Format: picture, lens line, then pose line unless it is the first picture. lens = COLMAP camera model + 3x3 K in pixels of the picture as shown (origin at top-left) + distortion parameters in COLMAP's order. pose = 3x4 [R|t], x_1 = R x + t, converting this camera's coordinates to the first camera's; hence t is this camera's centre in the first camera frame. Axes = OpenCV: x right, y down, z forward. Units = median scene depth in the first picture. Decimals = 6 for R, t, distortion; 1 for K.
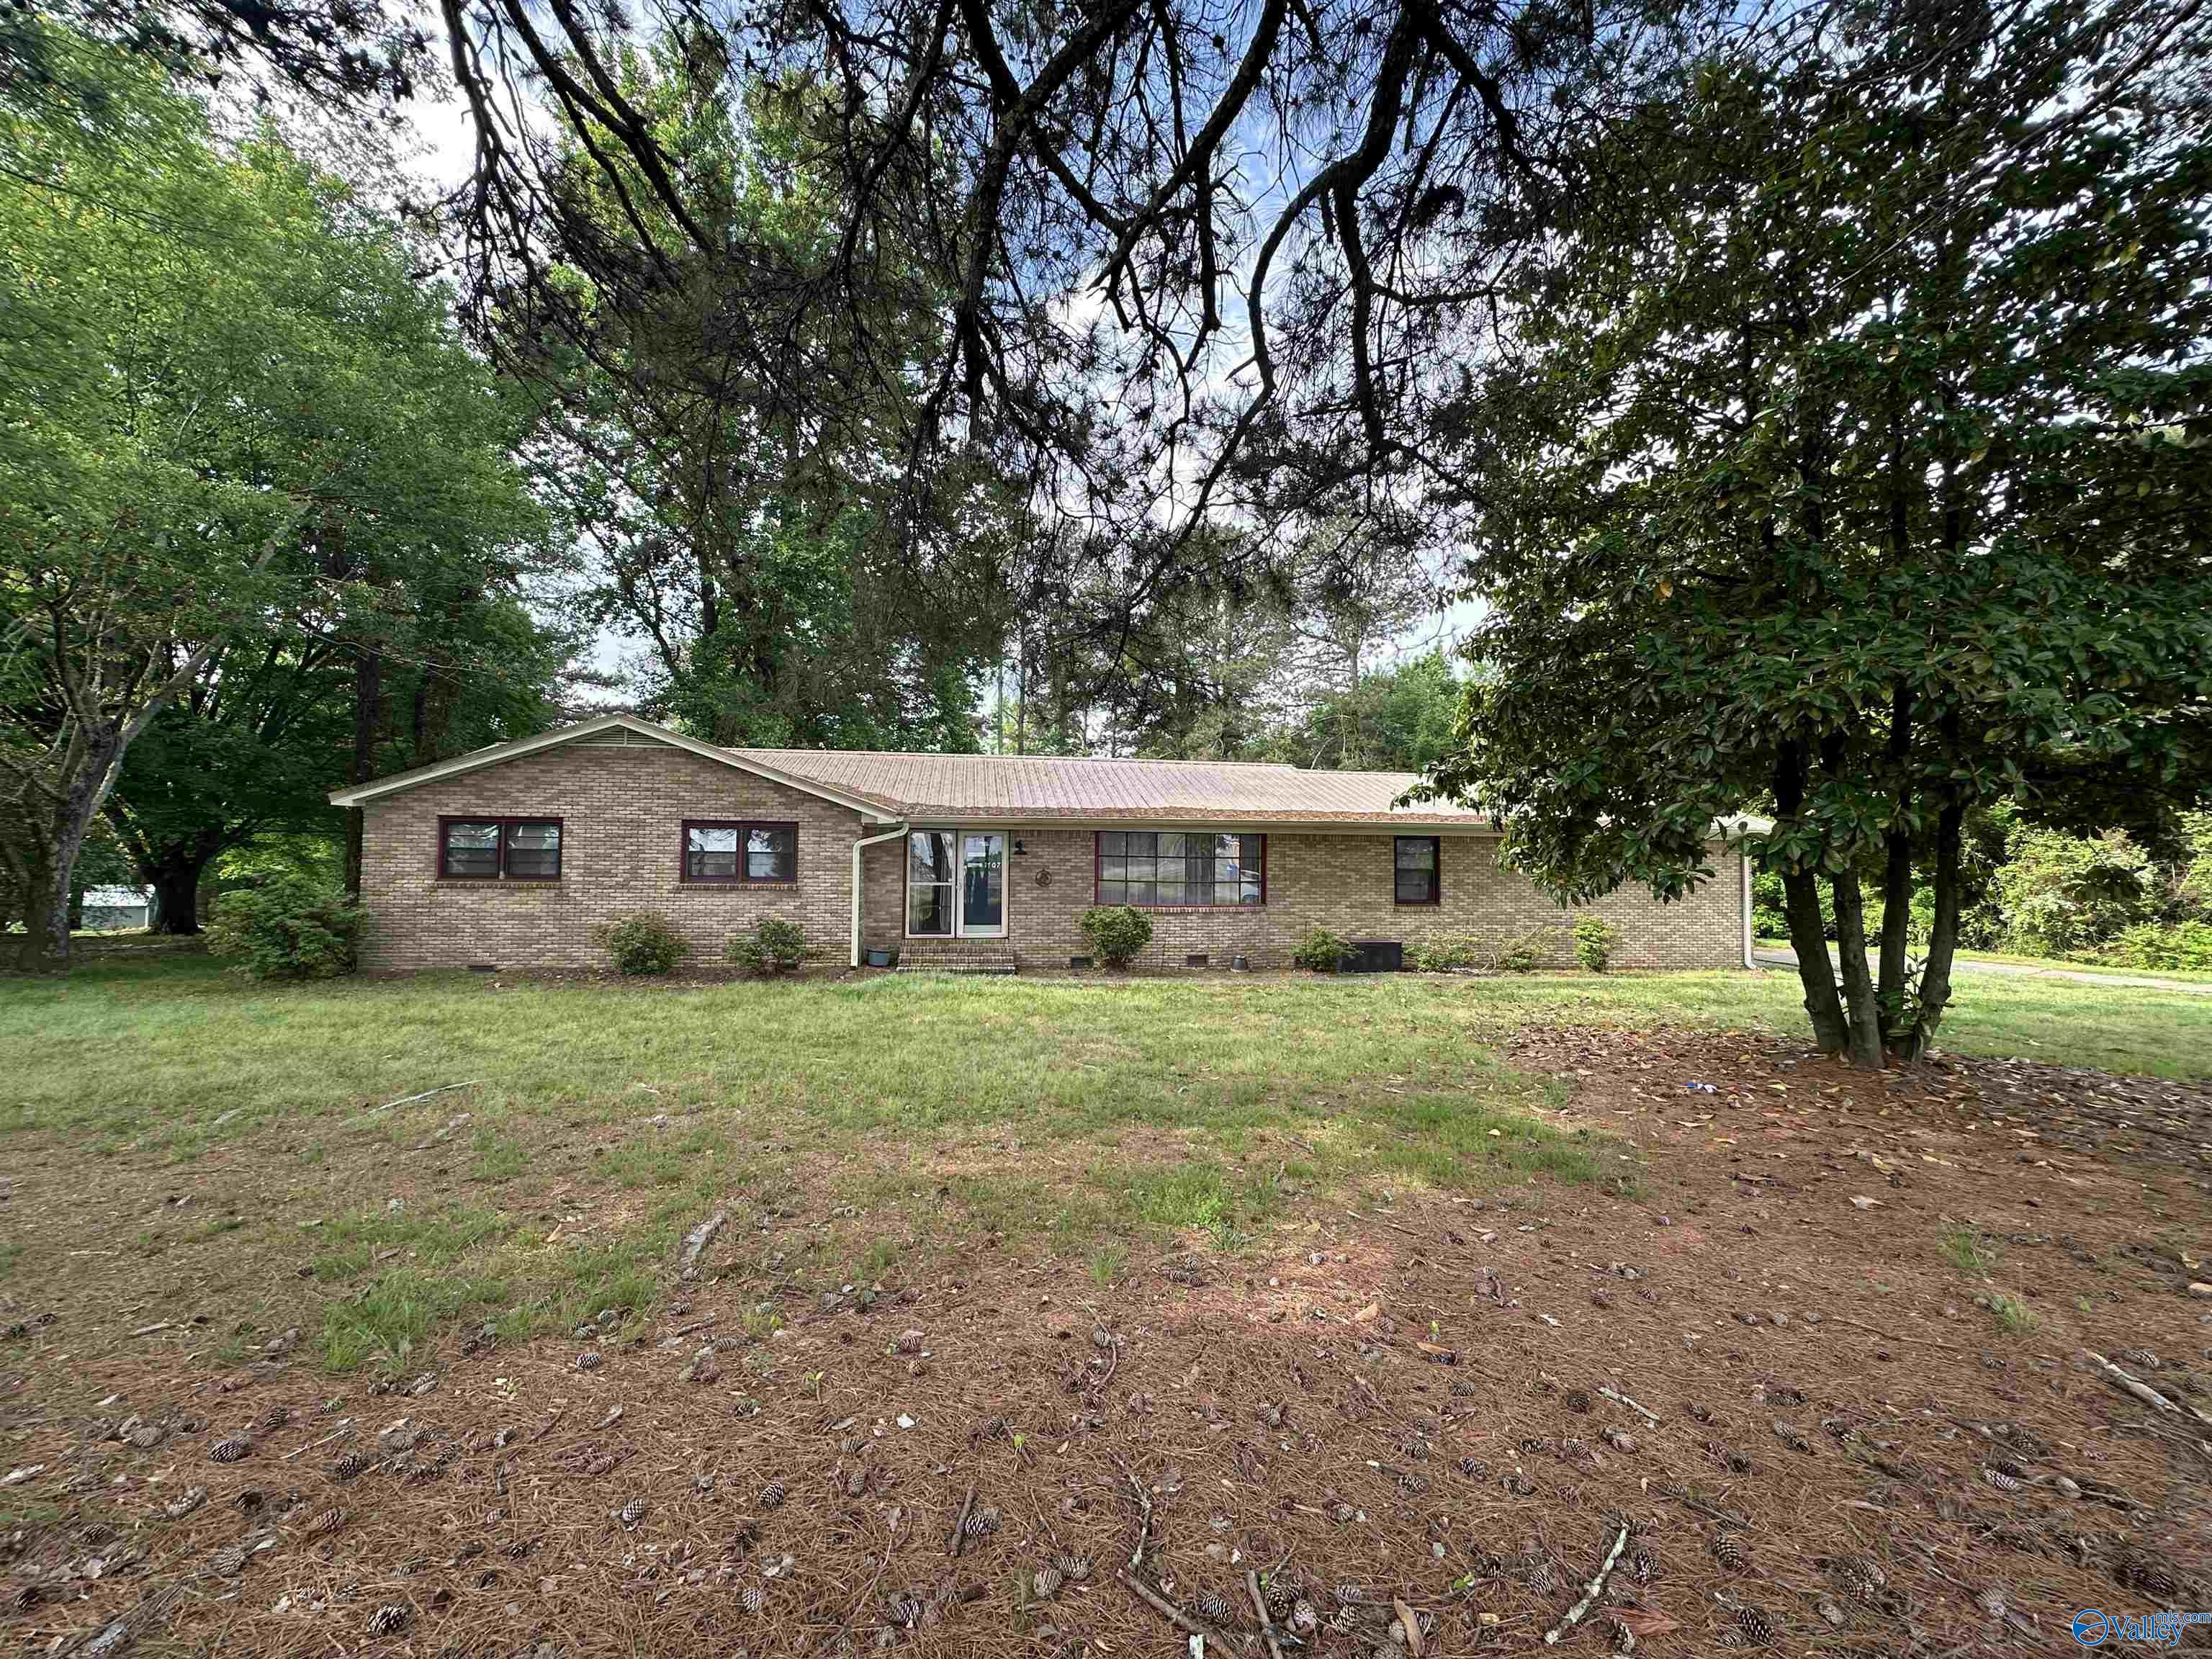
lens RADIAL K [[880.2, 0, 1106.8], [0, 880.2, 831.6], [0, 0, 1]] dist [-0.005565, 0.001088]
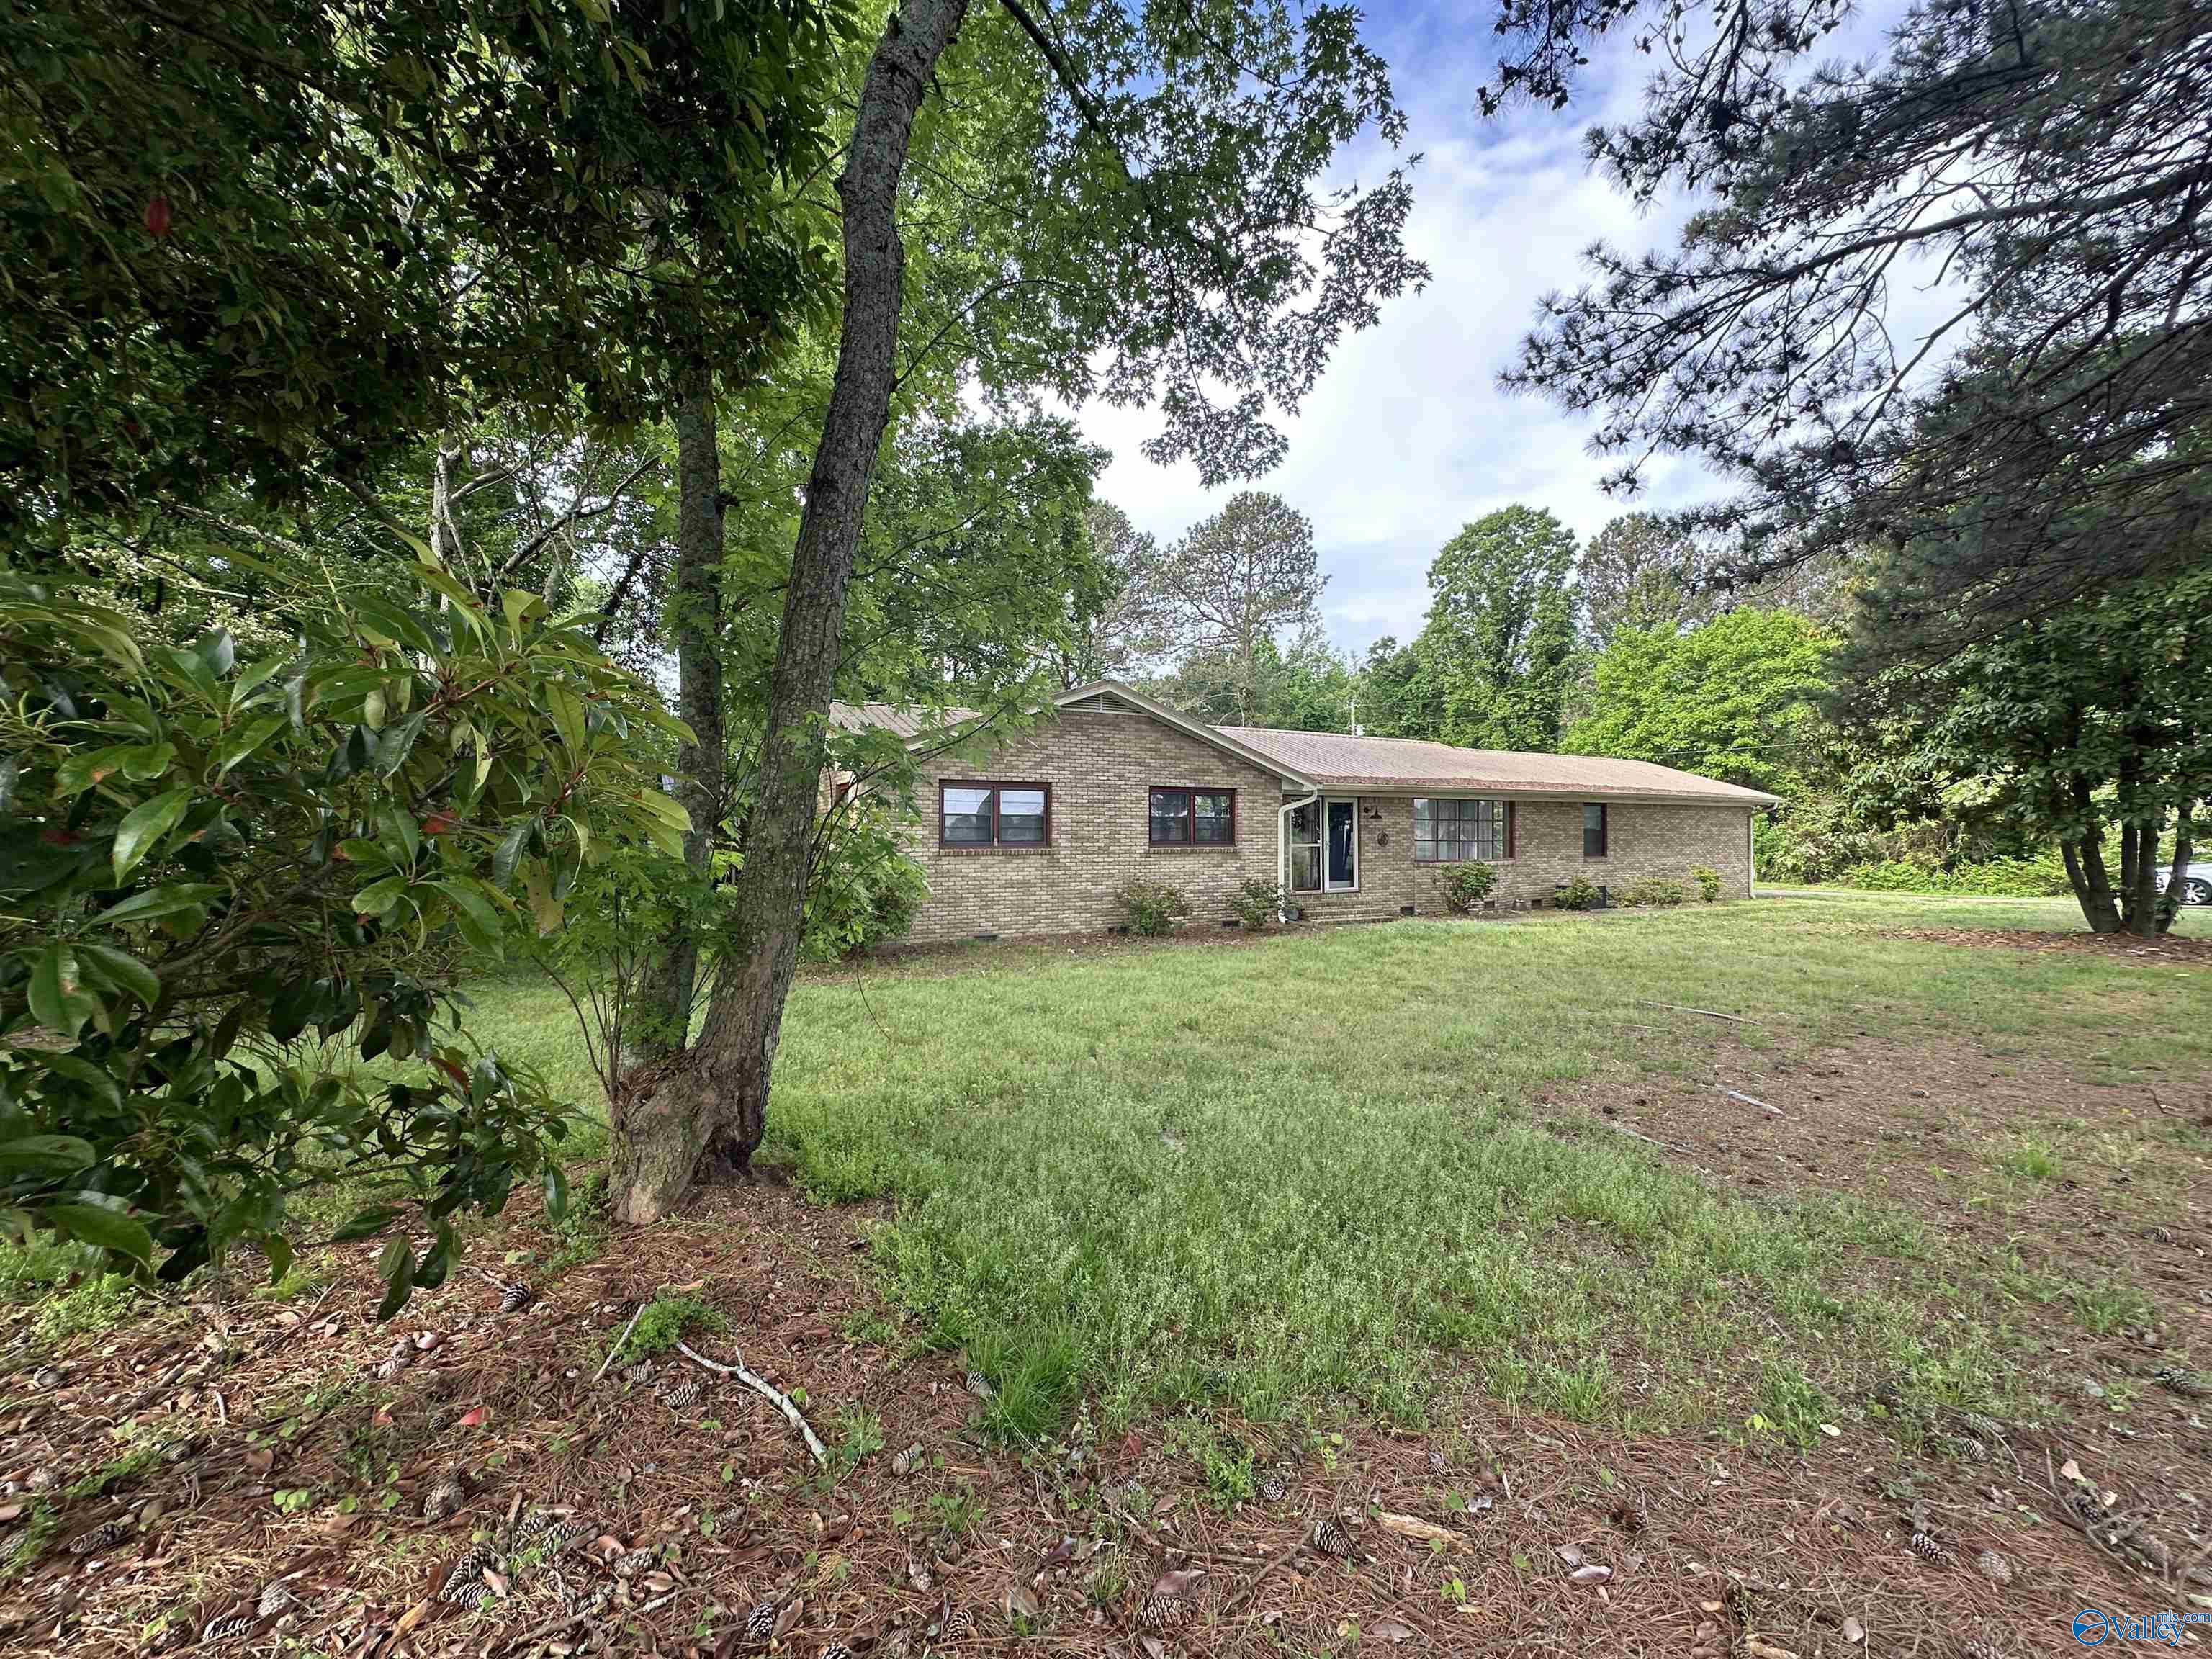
lens RADIAL K [[880.2, 0, 1108.7], [0, 880.2, 828.7], [0, 0, 1]] dist [-0.005565, 0.001088]
pose [[0.937086, -0.006393, 0.349040, -0.895445], [-0.007129, 0.999273, 0.037442, -0.001511], [-0.349026, -0.037574, 0.936360, 0.053519]]
